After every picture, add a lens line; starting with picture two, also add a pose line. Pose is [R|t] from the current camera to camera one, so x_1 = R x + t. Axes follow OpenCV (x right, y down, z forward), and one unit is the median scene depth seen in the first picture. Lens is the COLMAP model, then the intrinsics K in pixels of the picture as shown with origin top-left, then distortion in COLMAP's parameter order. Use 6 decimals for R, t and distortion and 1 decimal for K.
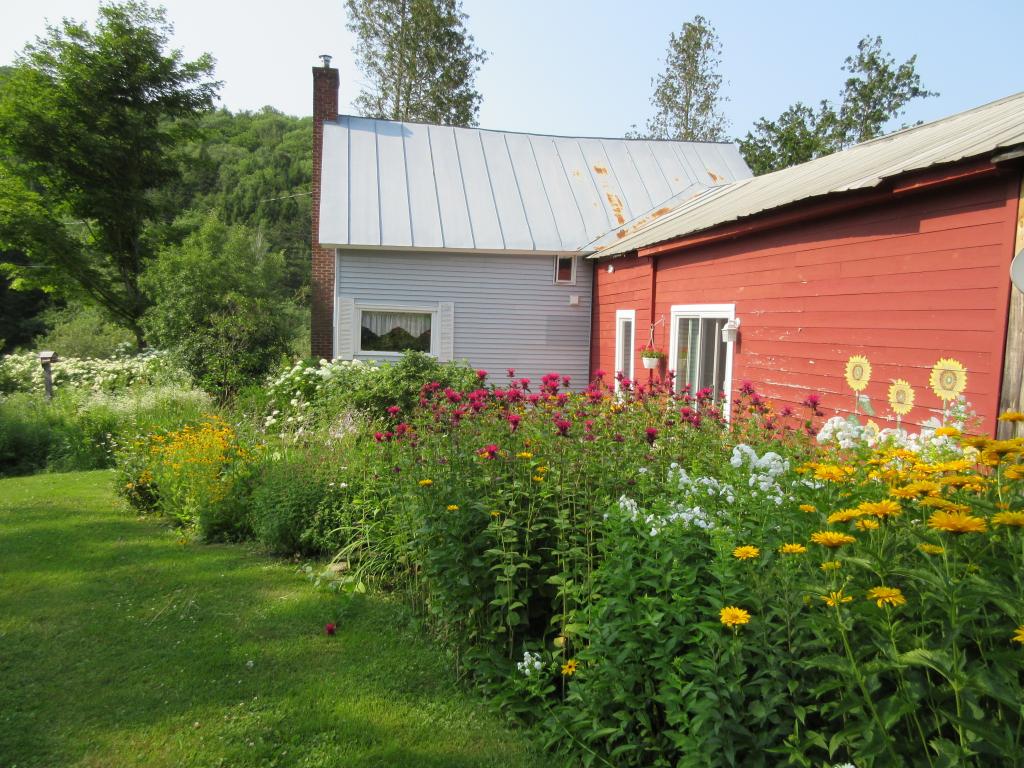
lens RADIAL K [[752.5, 0, 509.4], [0, 752.5, 386.1], [0, 0, 1]] dist [-0.009491, -0.000674]
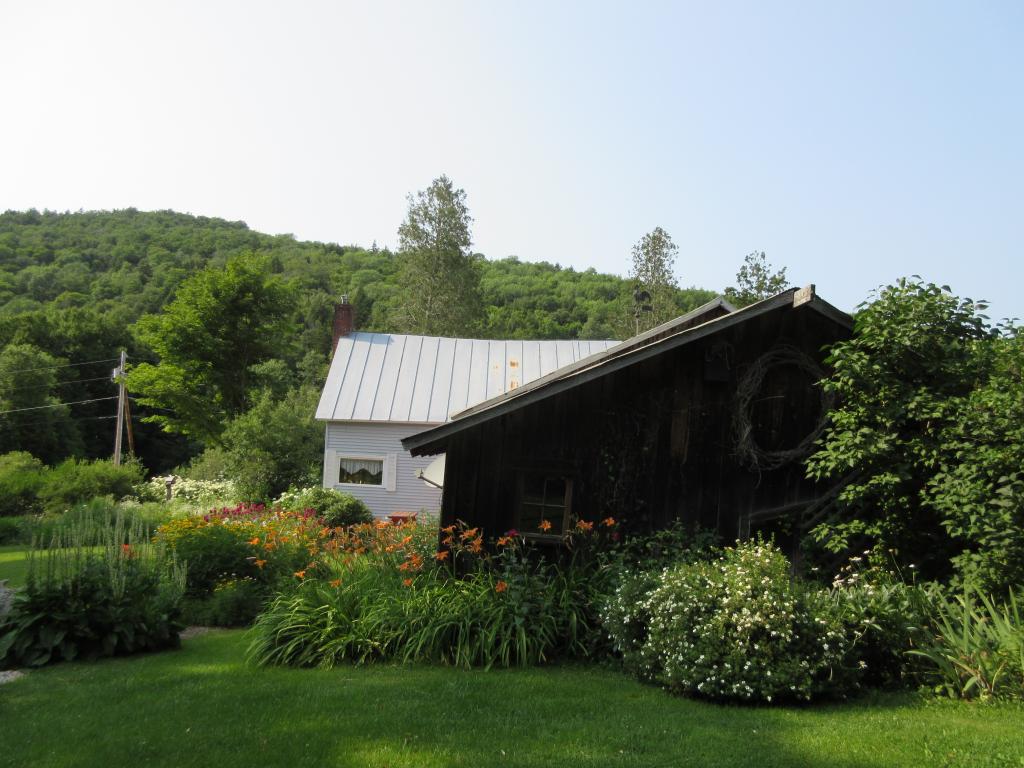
lens RADIAL K [[752.5, 0, 514.3], [0, 752.5, 384.0], [0, 0, 1]] dist [-0.009491, -0.000674]
pose [[0.983167, 0.000507, -0.182711, 0.458463], [-0.030255, 0.986643, -0.160063, -0.008124], [0.180189, 0.162896, 0.970050, -0.530423]]
